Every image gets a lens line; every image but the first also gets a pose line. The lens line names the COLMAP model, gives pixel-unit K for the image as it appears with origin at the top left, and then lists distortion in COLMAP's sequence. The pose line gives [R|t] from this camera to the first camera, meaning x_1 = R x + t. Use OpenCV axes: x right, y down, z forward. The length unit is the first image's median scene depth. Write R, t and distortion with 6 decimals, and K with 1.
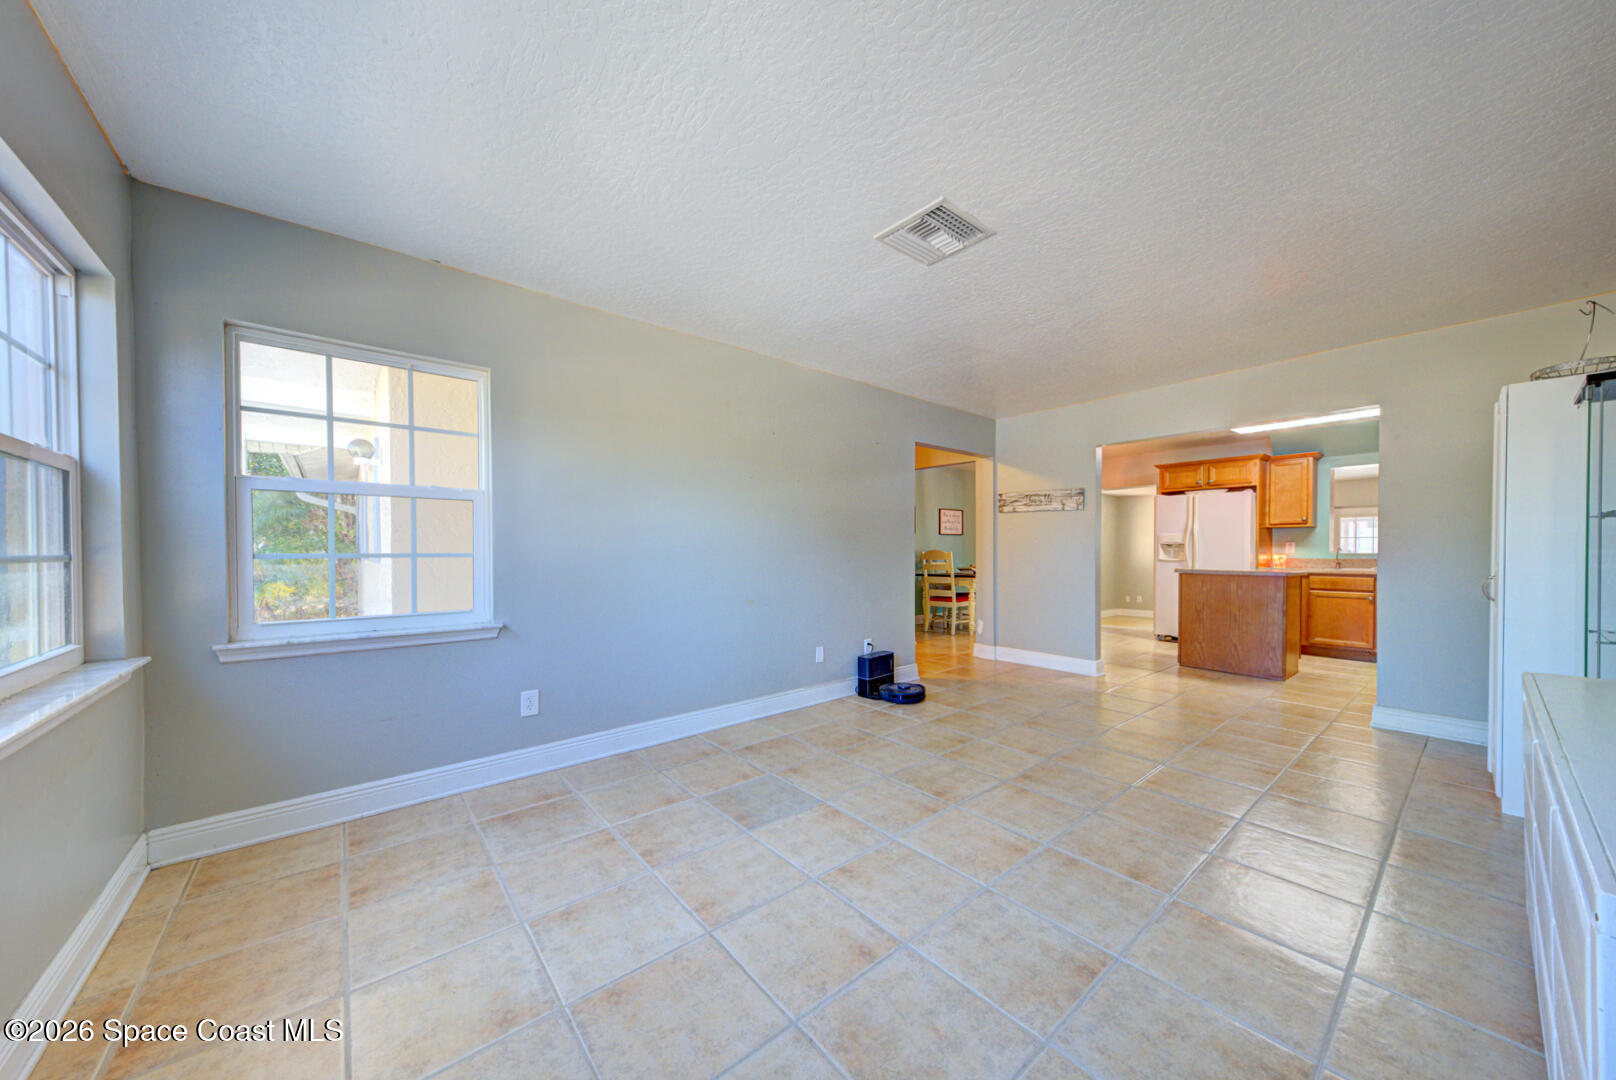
lens RADIAL K [[558.0, 0, 808.3], [0, 558.0, 555.6], [0, 0, 1]] dist [0.023186, -0.000248]
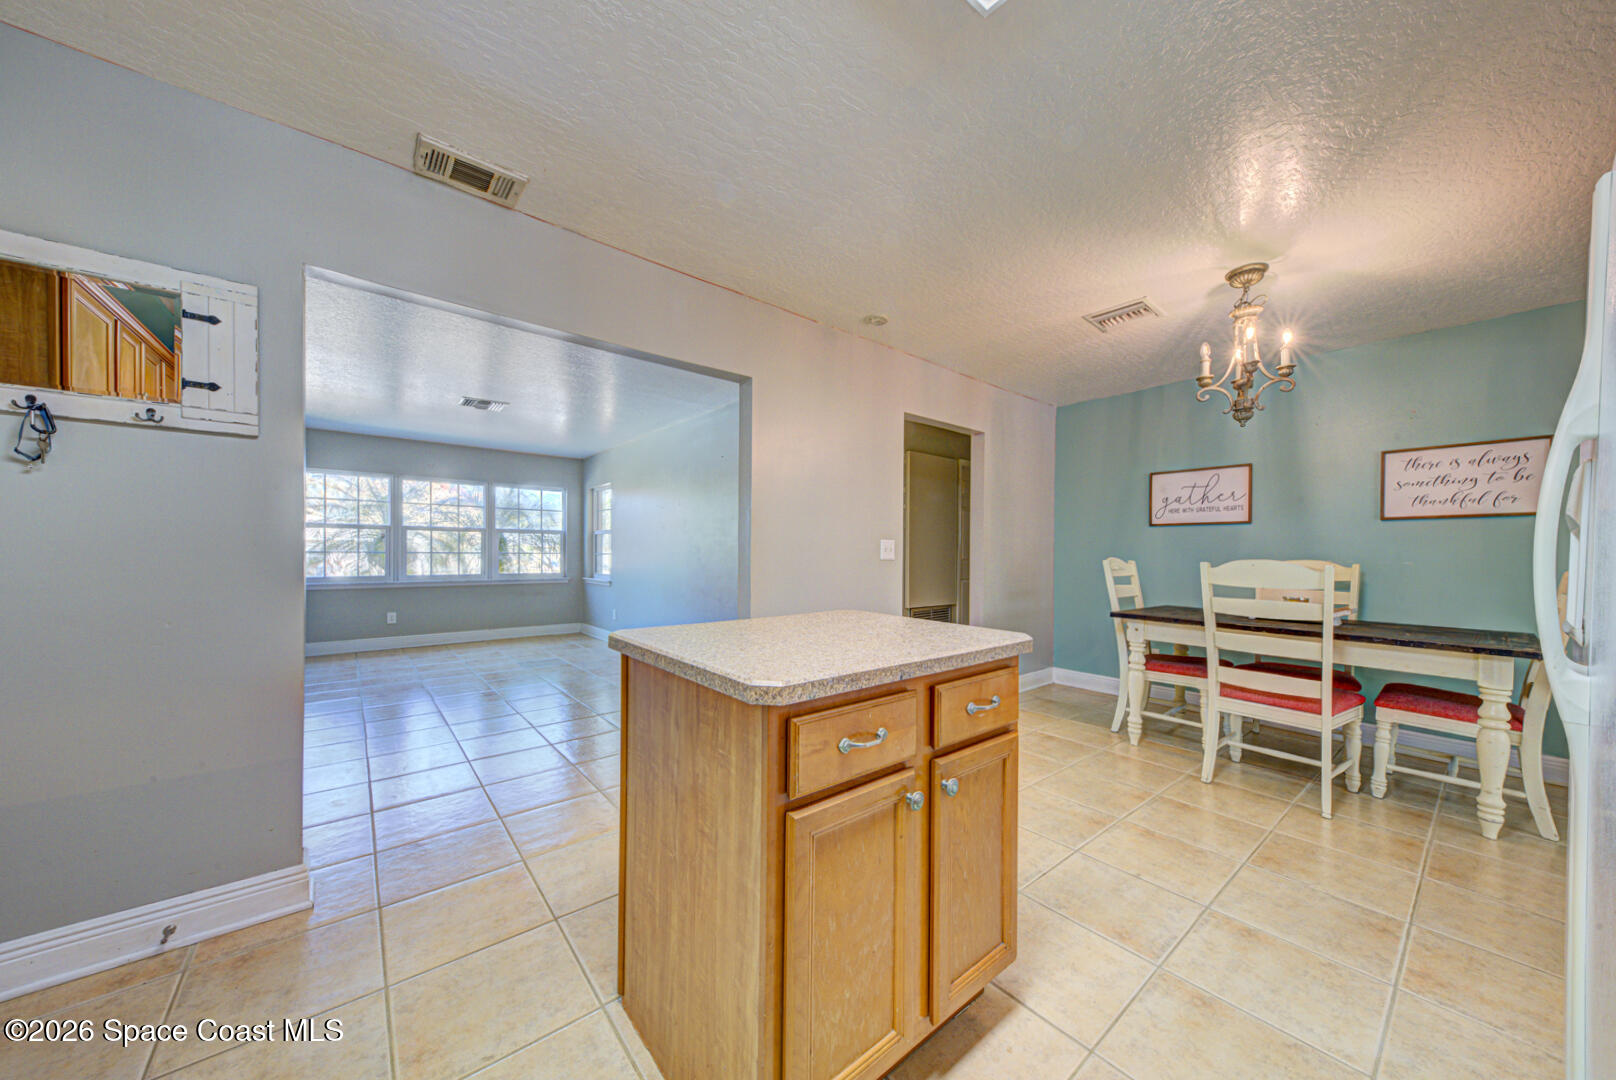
lens RADIAL K [[558.0, 0, 808.3], [0, 558.0, 555.6], [0, 0, 1]] dist [0.023186, -0.000248]
pose [[0.011270, 0.005476, -0.999921, 0.824661], [-0.015443, 0.999867, 0.005301, -0.011972], [0.999817, 0.015382, 0.011353, 0.798130]]
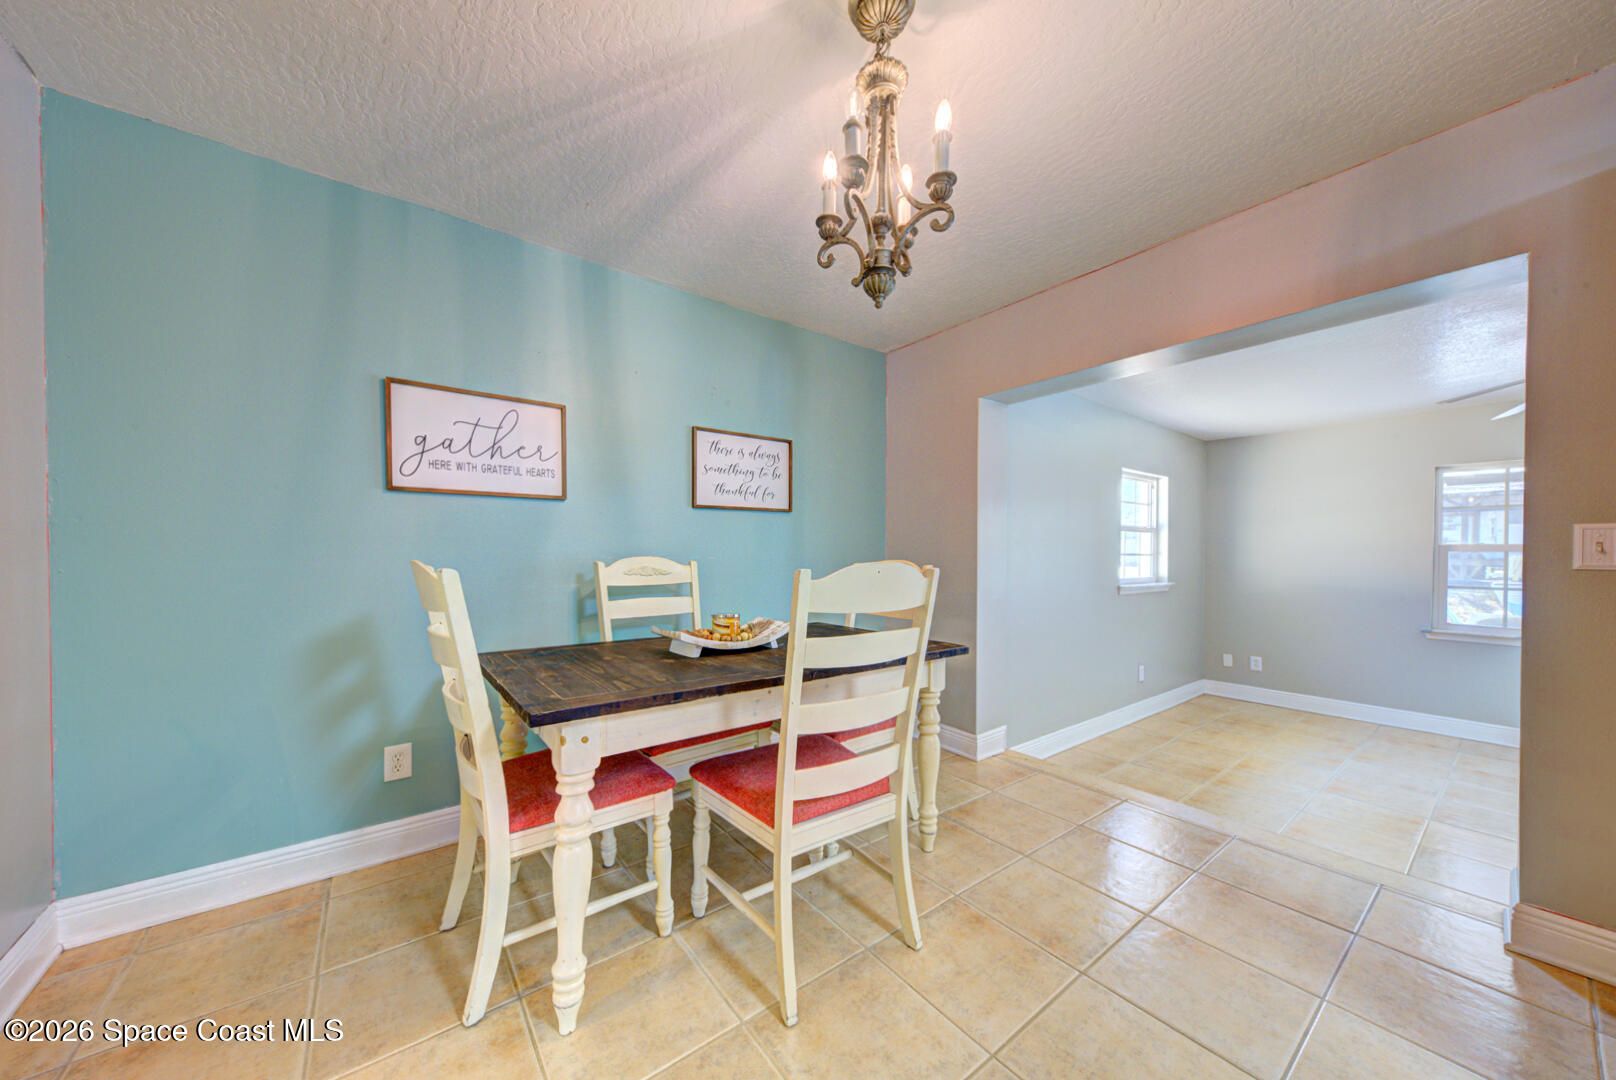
lens RADIAL K [[558.0, 0, 808.3], [0, 558.0, 555.6], [0, 0, 1]] dist [0.023186, -0.000248]
pose [[0.999262, 0.003791, -0.038223, 0.415835], [-0.003694, 0.999990, 0.002616, -0.014225], [0.038232, -0.002473, 0.999266, 0.898944]]
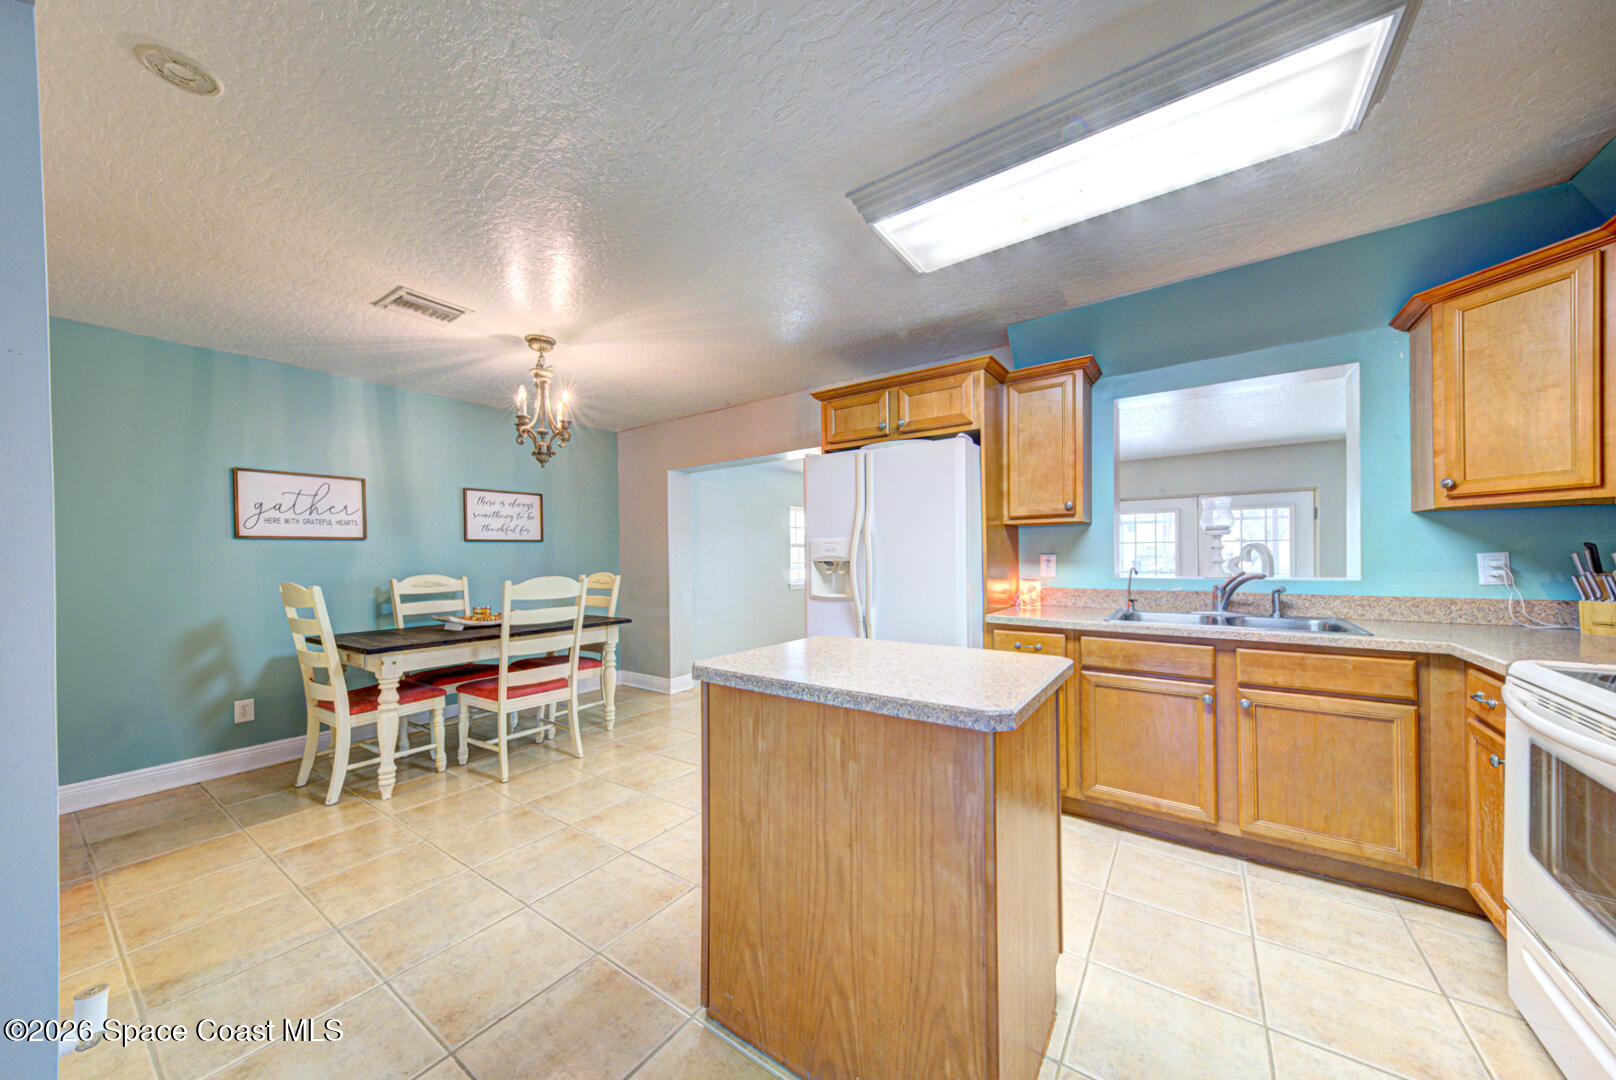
lens RADIAL K [[558.0, 0, 808.3], [0, 558.0, 555.6], [0, 0, 1]] dist [0.023186, -0.000248]
pose [[0.964943, -0.013155, 0.262131, 0.524198], [0.014958, 0.999876, -0.004883, -0.023832], [-0.262035, 0.008633, 0.965020, 0.589018]]
